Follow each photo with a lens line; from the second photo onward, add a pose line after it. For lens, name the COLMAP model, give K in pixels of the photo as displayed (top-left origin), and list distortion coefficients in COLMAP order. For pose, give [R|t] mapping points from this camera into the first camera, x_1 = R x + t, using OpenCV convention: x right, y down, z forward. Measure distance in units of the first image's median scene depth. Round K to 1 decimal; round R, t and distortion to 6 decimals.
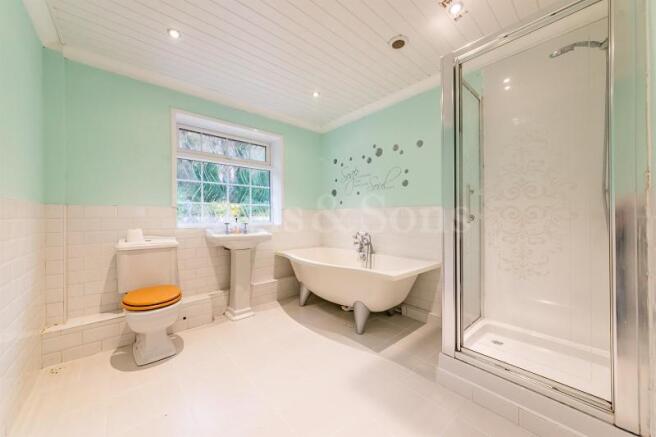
lens RADIAL K [[238.7, 0, 326.5], [0, 238.7, 218.4], [0, 0, 1]] dist [-0.001832, -0.000502]
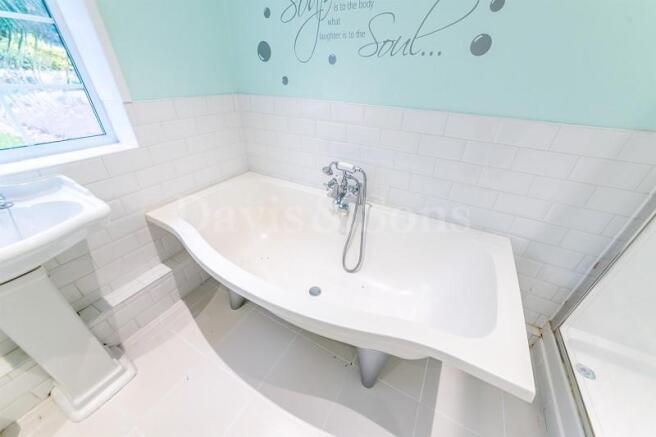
lens RADIAL K [[238.7, 0, 328.5], [0, 238.7, 213.1], [0, 0, 1]] dist [-0.001832, -0.000502]
pose [[0.936410, -0.161405, 0.311584, -0.040664], [-0.023624, 0.856926, 0.514898, -0.094908], [-0.350112, -0.489516, 0.798621, 0.578216]]
